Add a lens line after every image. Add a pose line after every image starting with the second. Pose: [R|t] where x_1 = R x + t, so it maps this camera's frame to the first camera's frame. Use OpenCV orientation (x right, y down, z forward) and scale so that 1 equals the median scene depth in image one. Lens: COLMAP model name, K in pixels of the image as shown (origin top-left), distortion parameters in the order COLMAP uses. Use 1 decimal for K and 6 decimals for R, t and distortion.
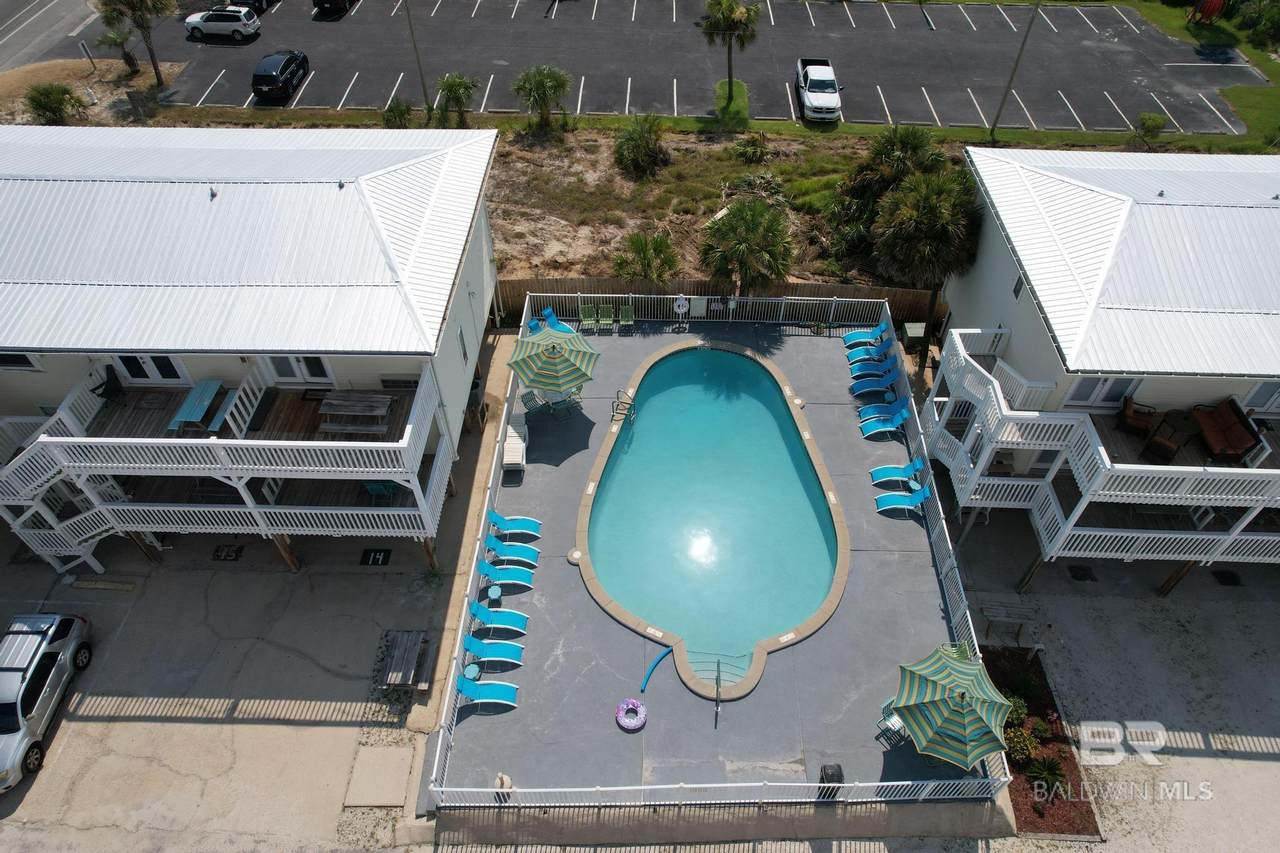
lens RADIAL K [[825.2, 0, 640.0], [0, 825.2, 426.5], [0, 0, 1]] dist [-0.086864, 0.080922]
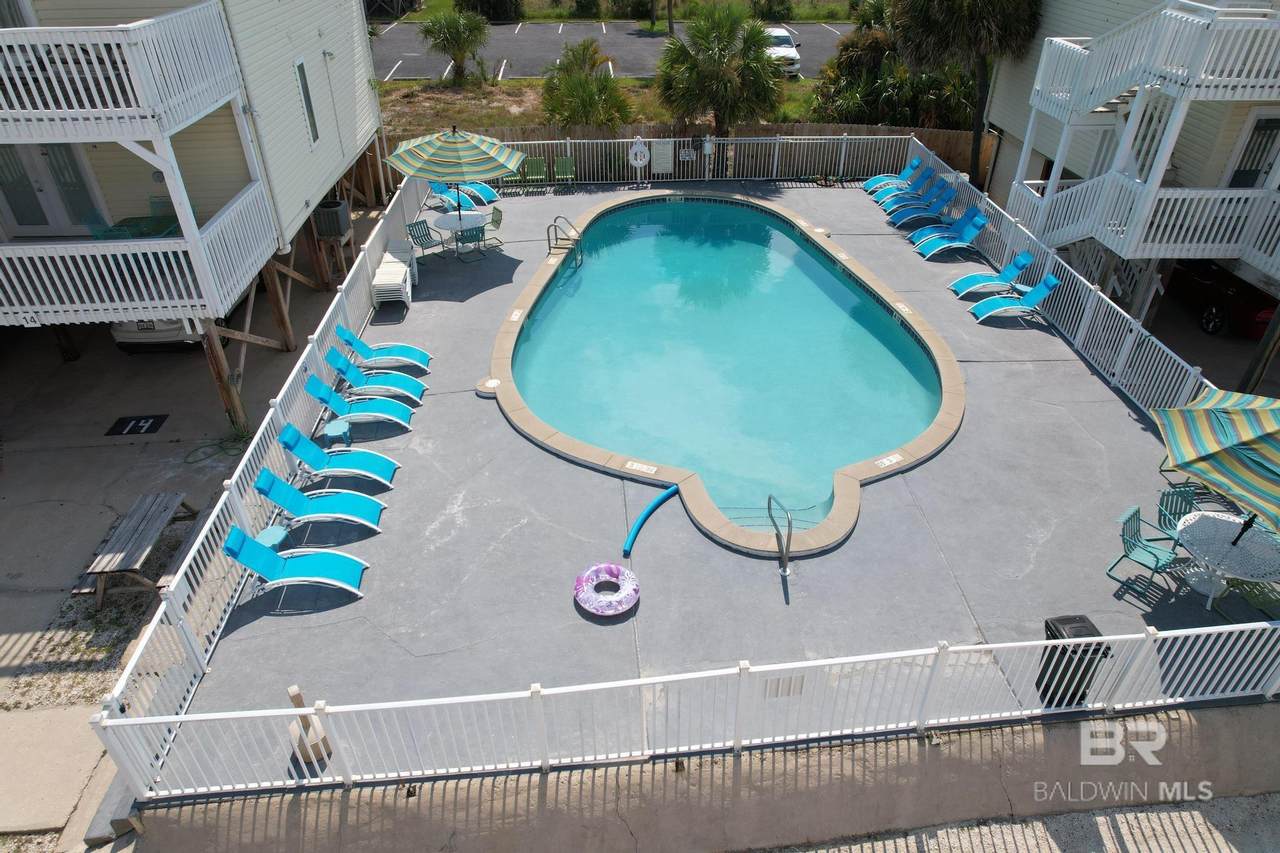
lens RADIAL K [[825.2, 0, 640.0], [0, 825.2, 426.5], [0, 0, 1]] dist [-0.086864, 0.080922]
pose [[0.995965, -0.053951, 0.071711, -0.019722], [0.068922, 0.971628, -0.226248, 0.359200], [-0.057470, 0.230277, 0.971427, 0.505104]]
